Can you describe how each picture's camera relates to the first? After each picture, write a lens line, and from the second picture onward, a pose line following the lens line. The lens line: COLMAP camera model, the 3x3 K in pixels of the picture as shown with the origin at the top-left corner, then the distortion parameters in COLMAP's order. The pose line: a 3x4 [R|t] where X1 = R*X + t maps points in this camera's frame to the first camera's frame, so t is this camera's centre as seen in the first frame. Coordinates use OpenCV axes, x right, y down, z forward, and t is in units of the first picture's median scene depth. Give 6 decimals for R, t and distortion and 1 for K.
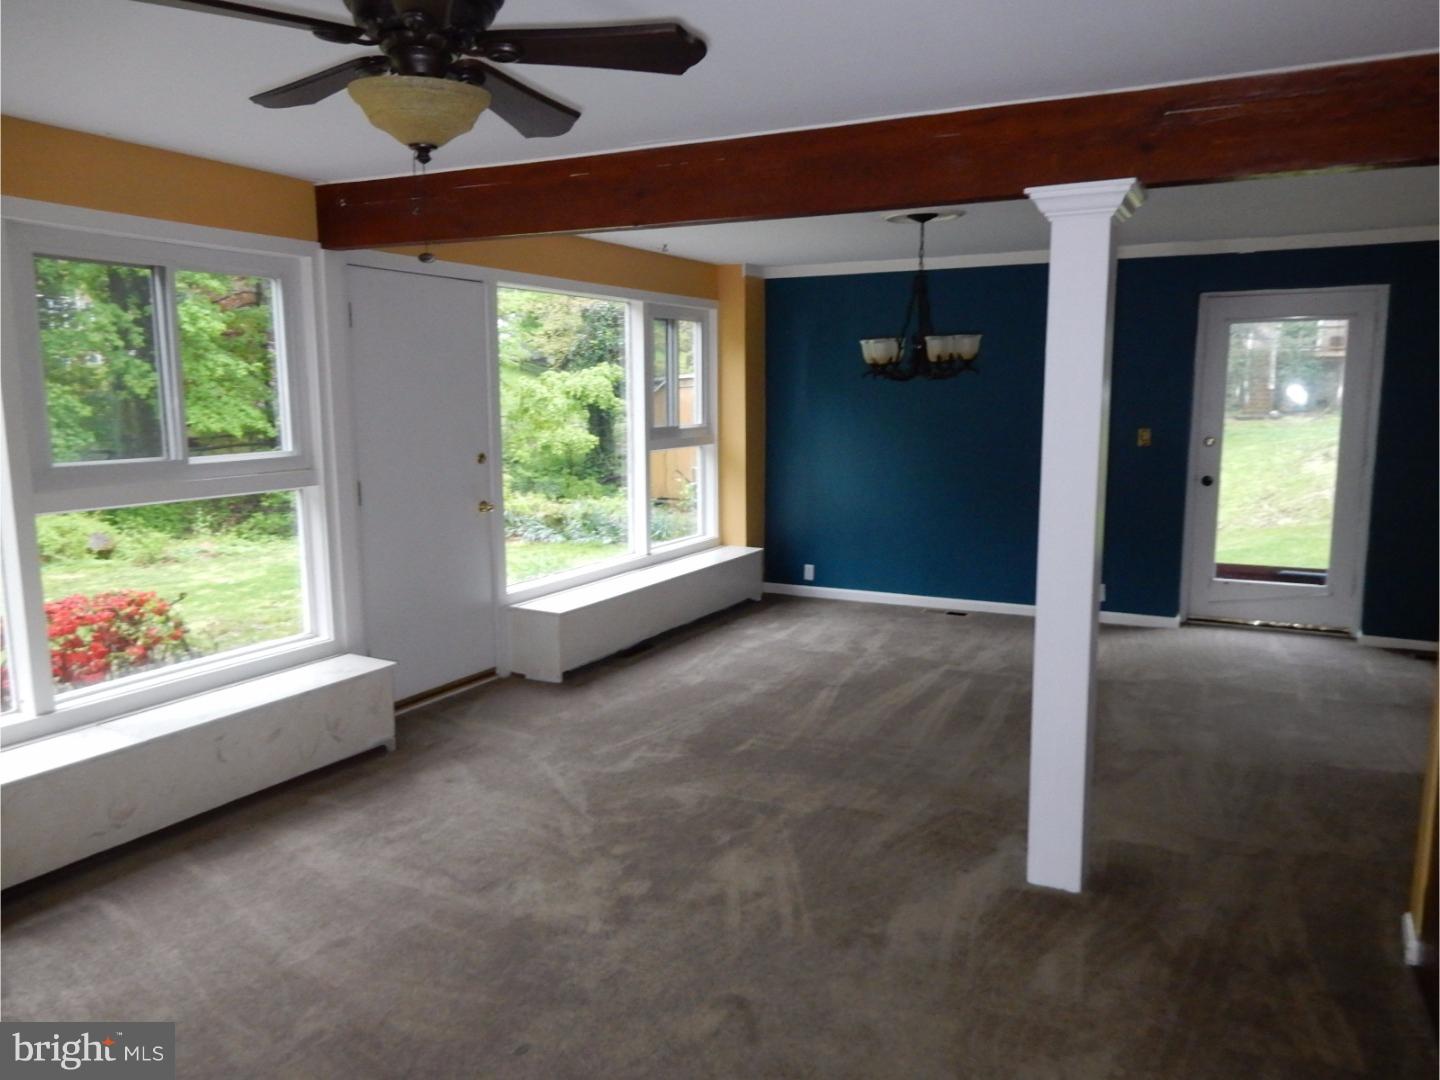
lens RADIAL K [[1045.9, 0, 704.1], [0, 1045.9, 553.6], [0, 0, 1]] dist [-0.012280, -0.001097]
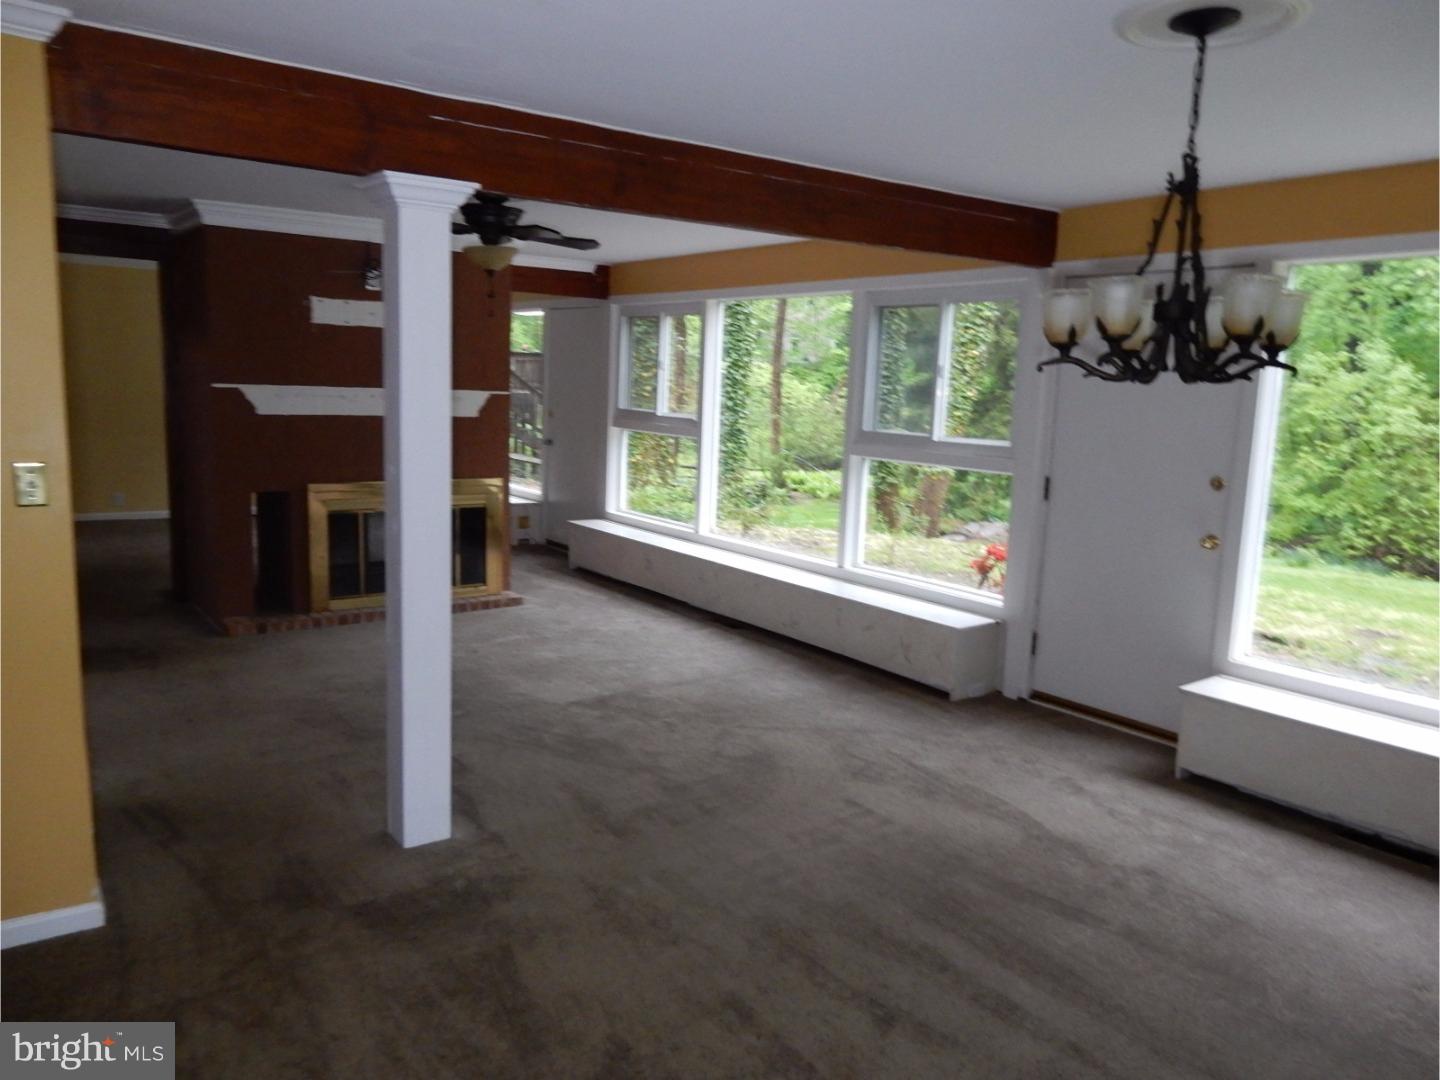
lens RADIAL K [[1051.7, 0, 705.8], [0, 1051.7, 552.6], [0, 0, 1]] dist [-0.009830, -0.001069]
pose [[-0.446481, 0.132731, -0.884894, 0.696911], [-0.163996, 0.960047, 0.226750, -0.159363], [0.879636, 0.246359, -0.406876, 0.989630]]
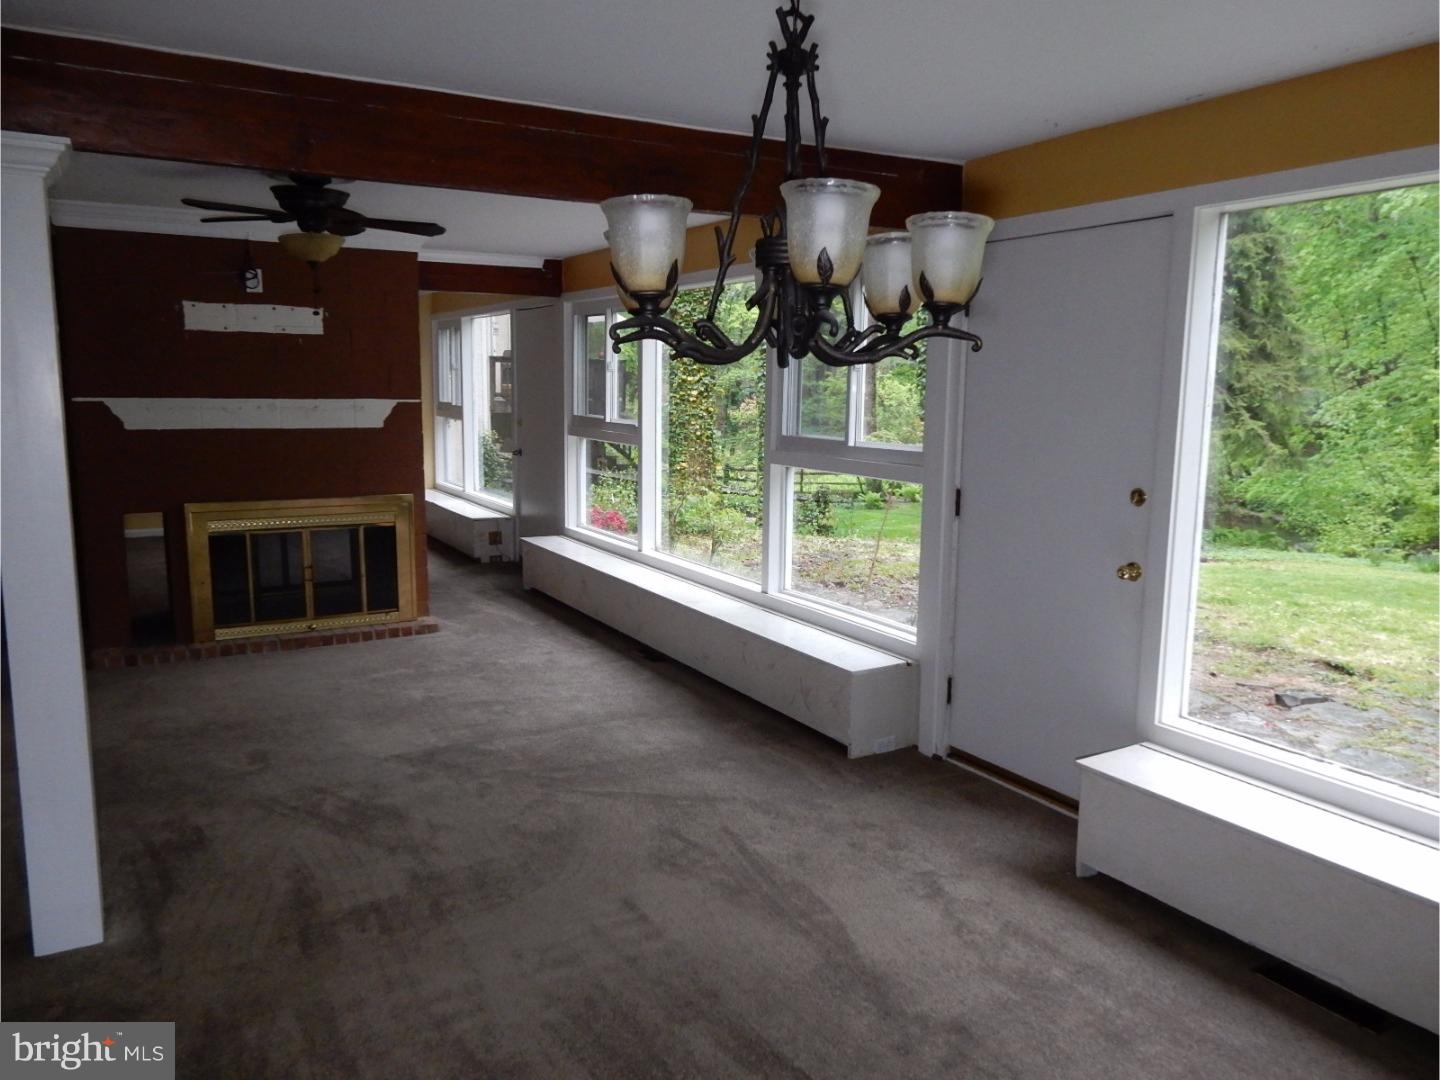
lens RADIAL K [[1051.7, 0, 705.8], [0, 1051.7, 552.6], [0, 0, 1]] dist [-0.009830, -0.001069]
pose [[-0.541133, 0.132210, -0.830479, 0.466017], [-0.132268, 0.961891, 0.239315, -0.176497], [0.830470, 0.239346, -0.503023, 1.105732]]
